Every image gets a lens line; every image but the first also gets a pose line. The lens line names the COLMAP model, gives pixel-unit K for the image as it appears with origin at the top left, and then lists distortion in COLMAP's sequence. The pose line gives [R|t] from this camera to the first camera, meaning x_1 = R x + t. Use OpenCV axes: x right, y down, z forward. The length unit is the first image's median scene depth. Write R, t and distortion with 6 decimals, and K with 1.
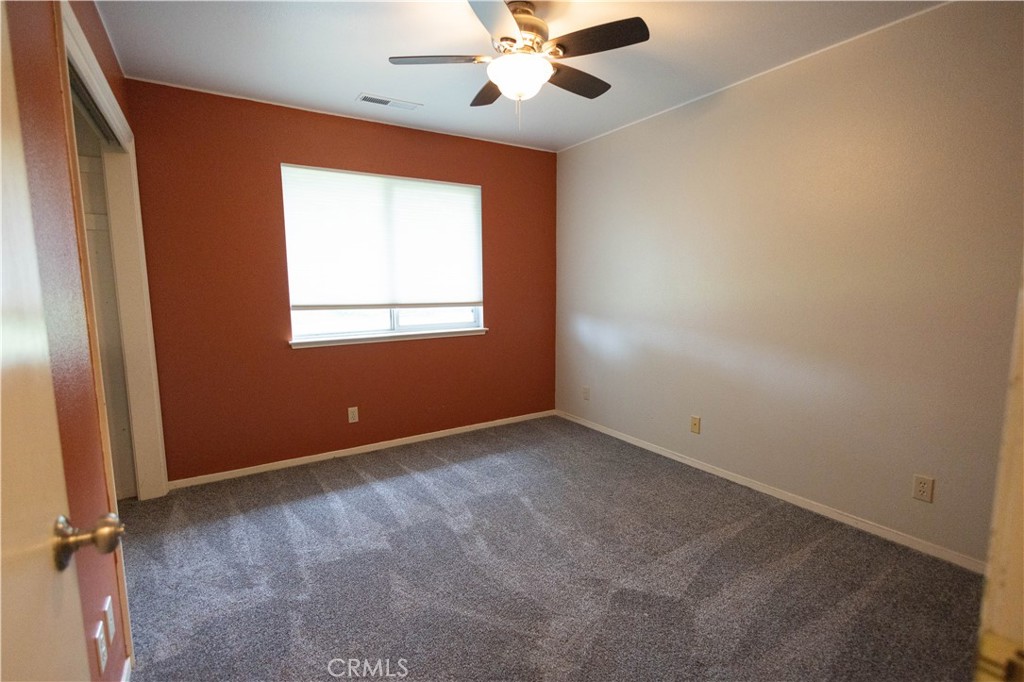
lens RADIAL K [[489.6, 0, 514.0], [0, 489.6, 341.1], [0, 0, 1]] dist [0.001037, -0.000031]
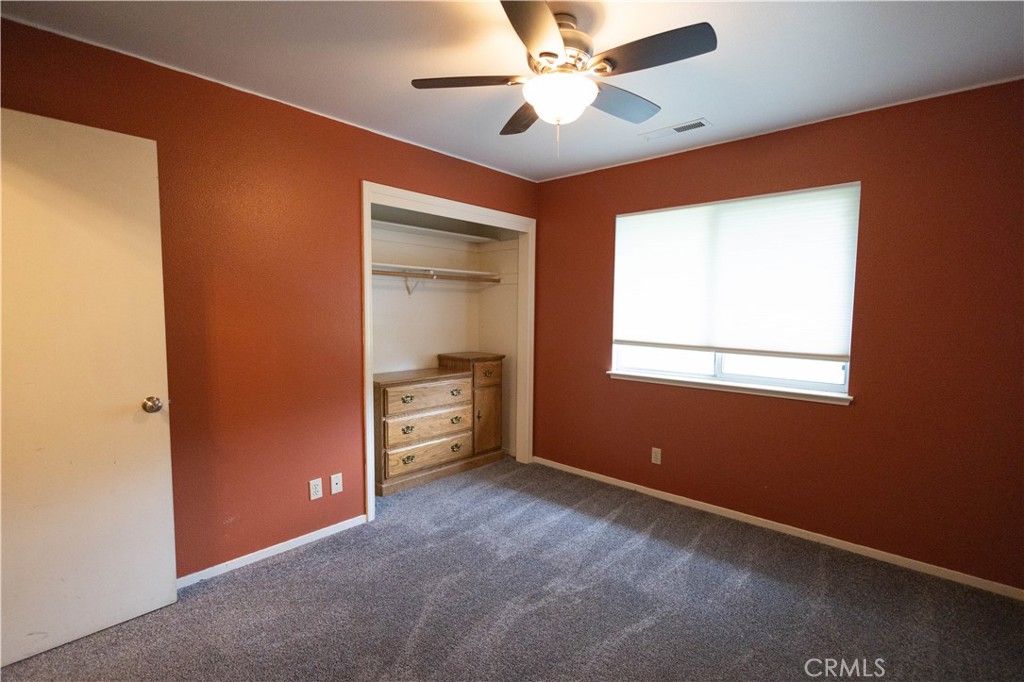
lens RADIAL K [[489.6, 0, 512.8], [0, 489.6, 342.4], [0, 0, 1]] dist [0.001037, -0.000031]
pose [[0.247196, 0.078878, -0.965750, 0.570087], [-0.124902, 0.990960, 0.048967, -0.092509], [0.960882, 0.108520, 0.254813, 0.492966]]
